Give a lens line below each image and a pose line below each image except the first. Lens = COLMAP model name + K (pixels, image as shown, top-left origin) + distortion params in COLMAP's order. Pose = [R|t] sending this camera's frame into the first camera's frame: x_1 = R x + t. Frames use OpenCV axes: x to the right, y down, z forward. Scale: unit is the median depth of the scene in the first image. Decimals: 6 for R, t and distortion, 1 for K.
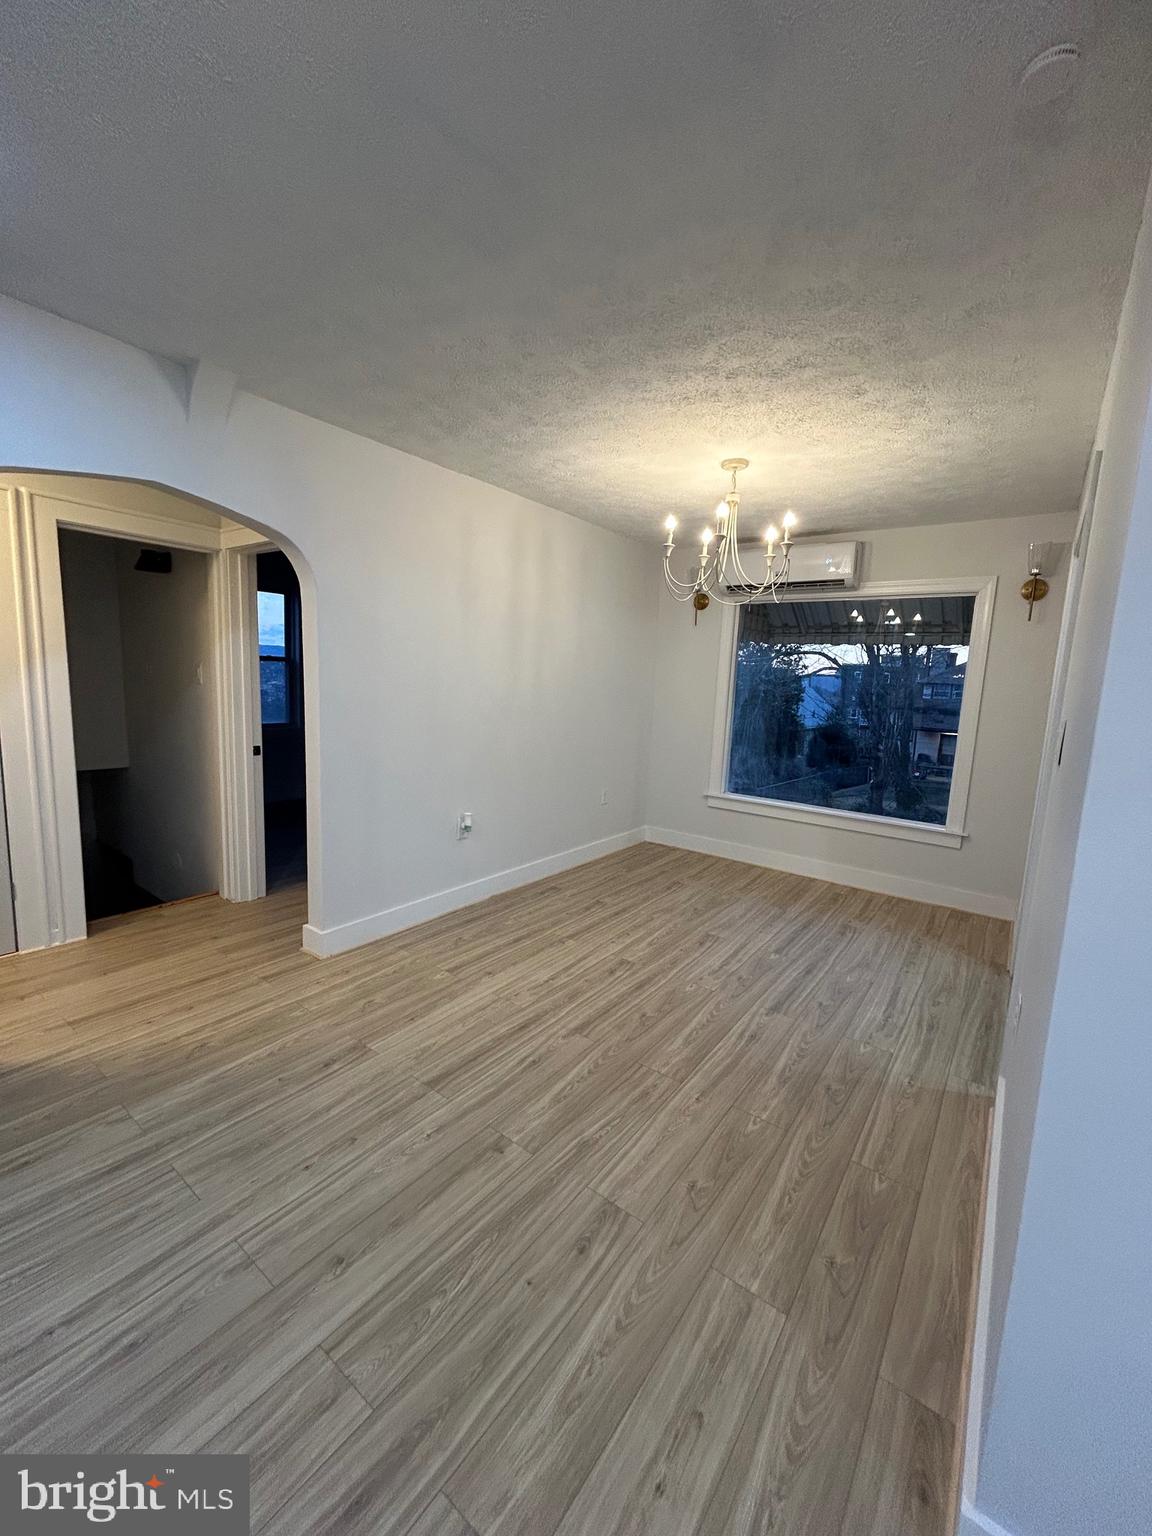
lens RADIAL K [[618.9, 0, 578.9], [0, 618.9, 761.8], [0, 0, 1]] dist [0.000328, 0.000175]
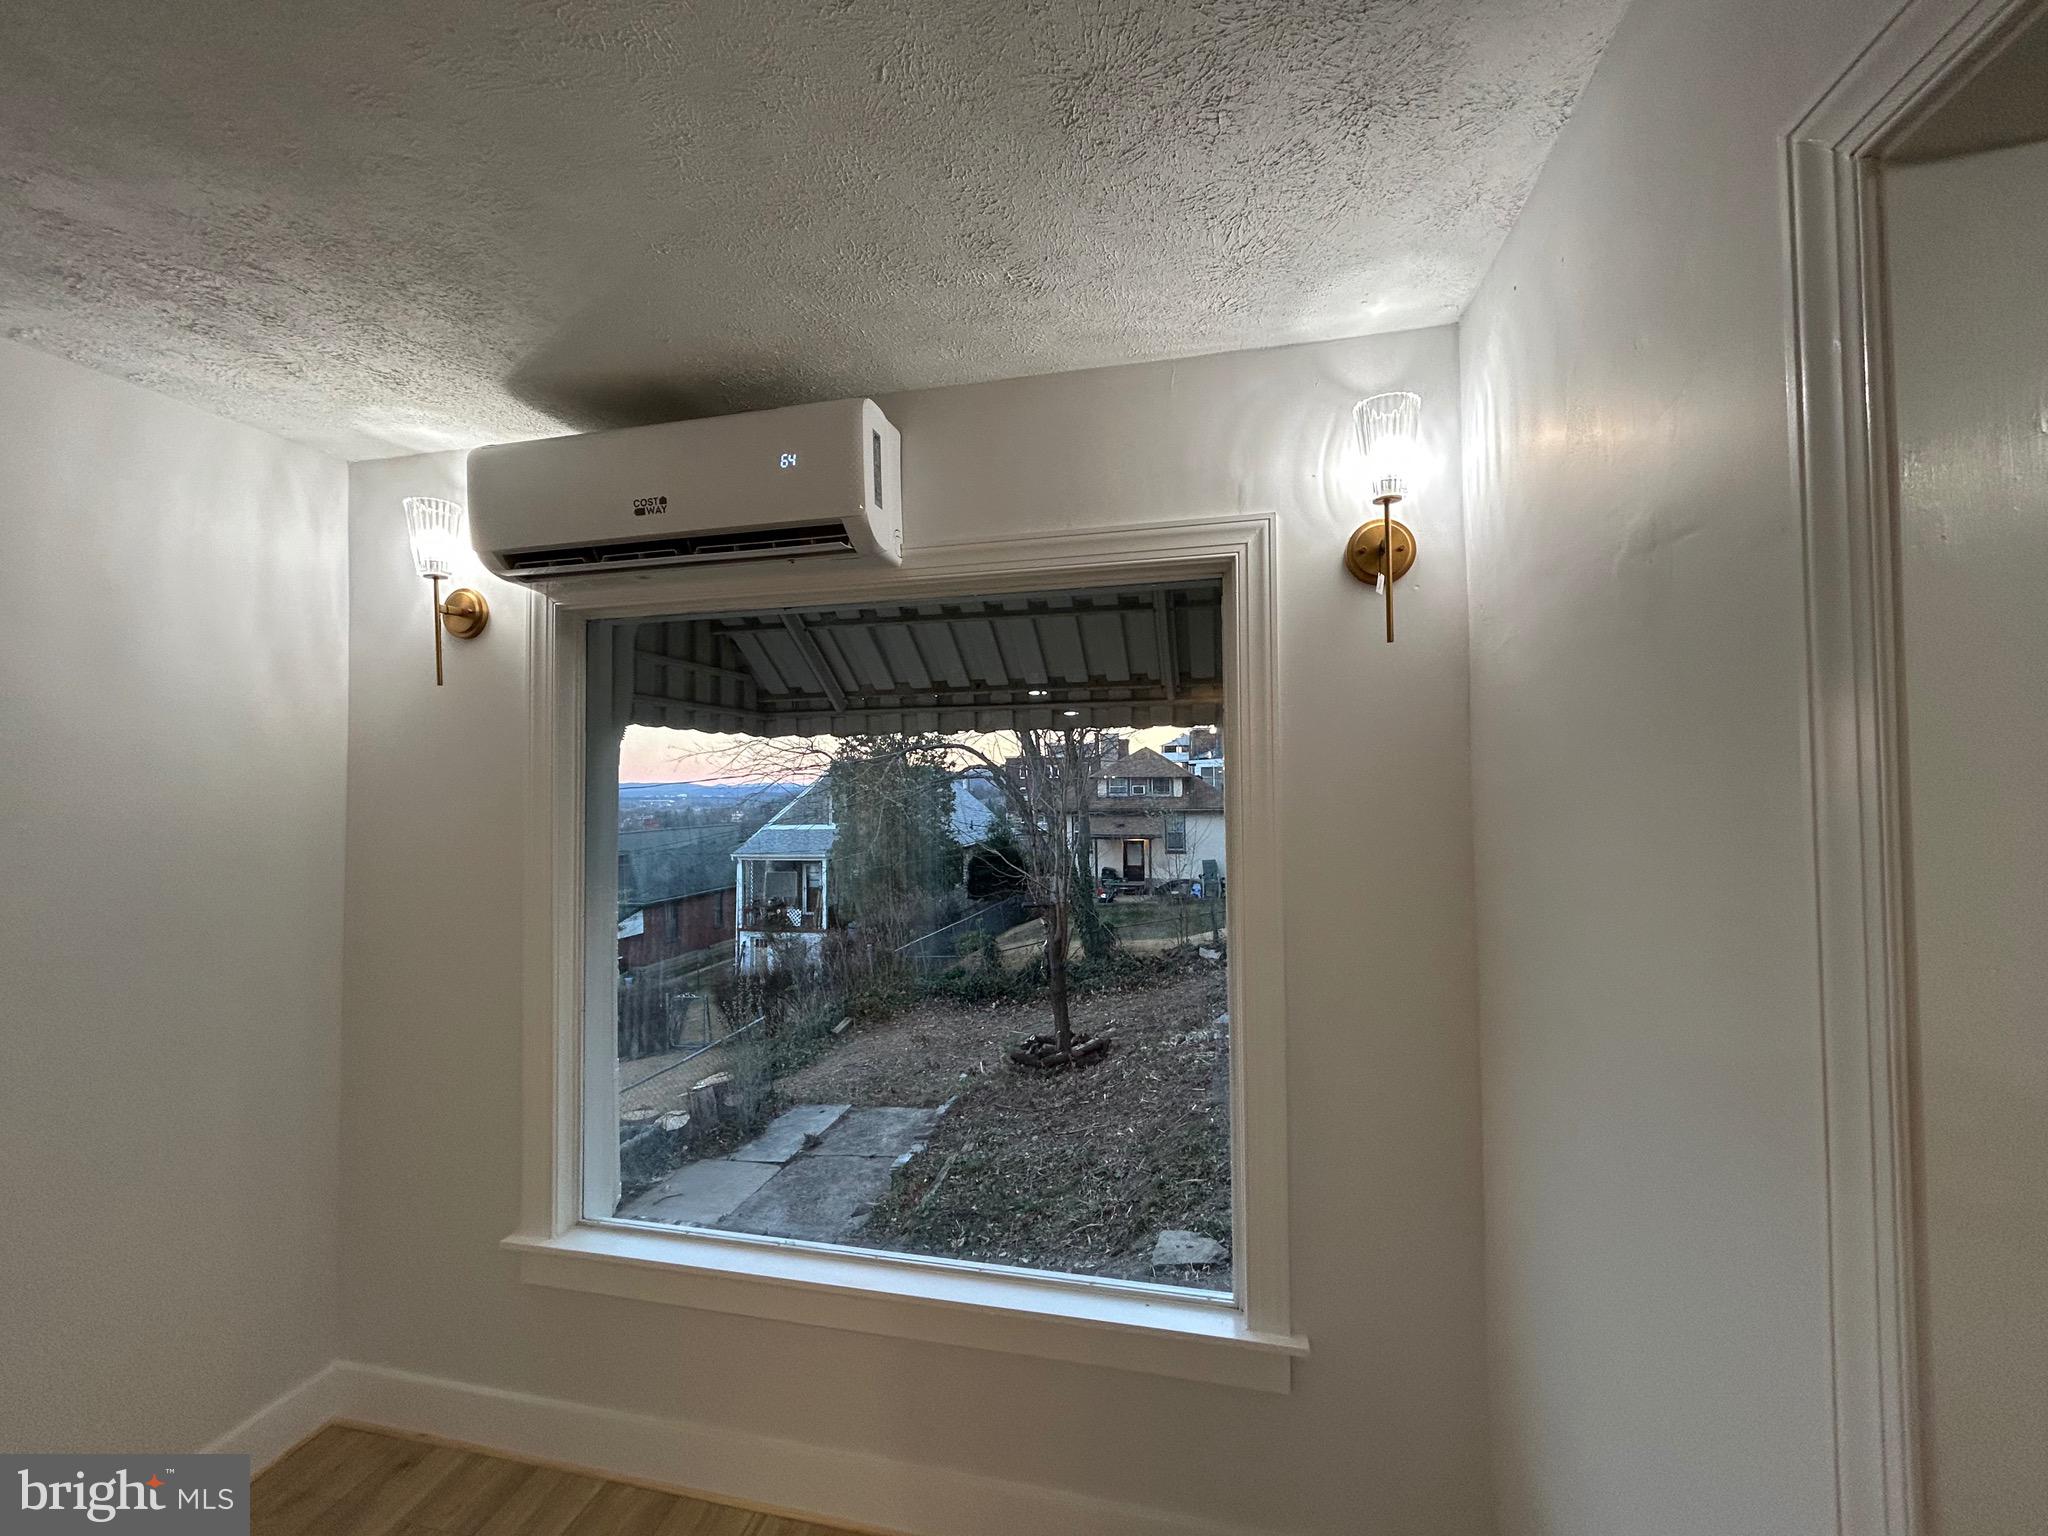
lens RADIAL K [[825.1, 0, 1018.9], [0, 825.1, 764.5], [0, 0, 1]] dist [0.000328, 0.000175]
pose [[0.915016, -0.044365, 0.400971, 0.307430], [0.105717, 0.985570, -0.132197, -0.105063], [-0.389320, 0.163352, 0.906502, 0.563440]]
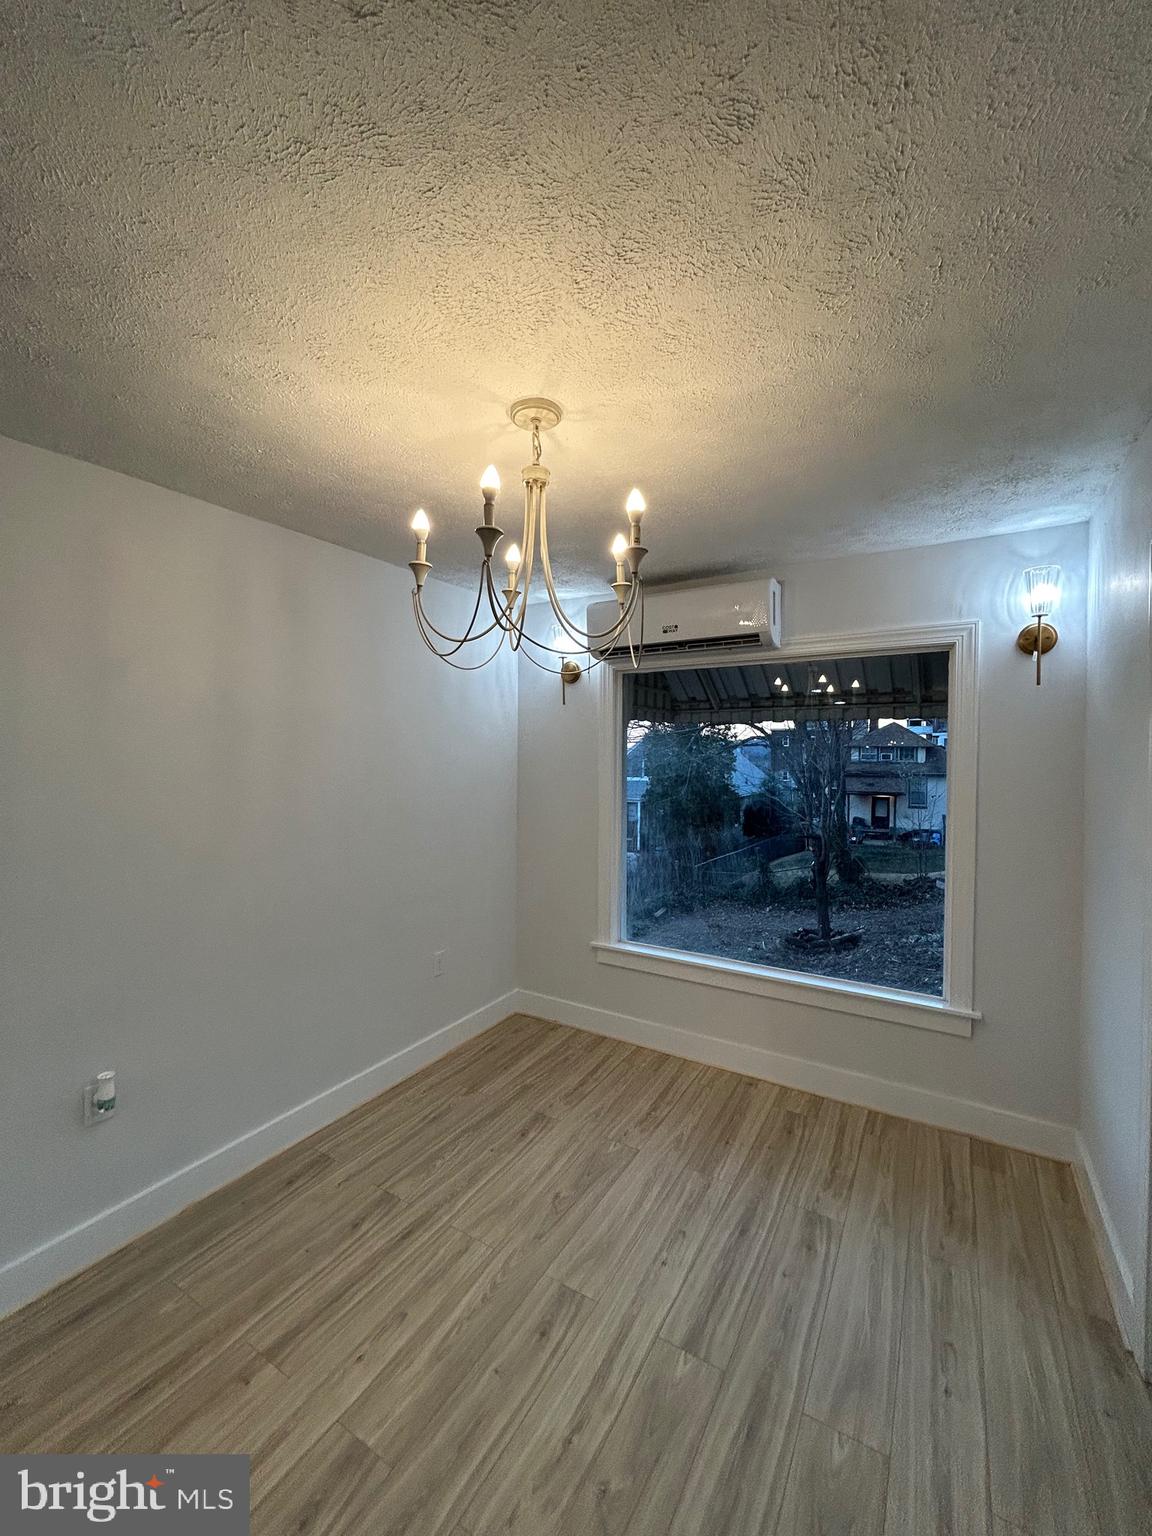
lens RADIAL K [[618.9, 0, 576.5], [0, 618.9, 764.2], [0, 0, 1]] dist [0.000328, 0.000175]
pose [[0.994849, -0.042650, 0.091962, 0.144885], [0.052722, 0.992529, -0.110030, -0.079397], [-0.086583, 0.114311, 0.989665, 0.327080]]
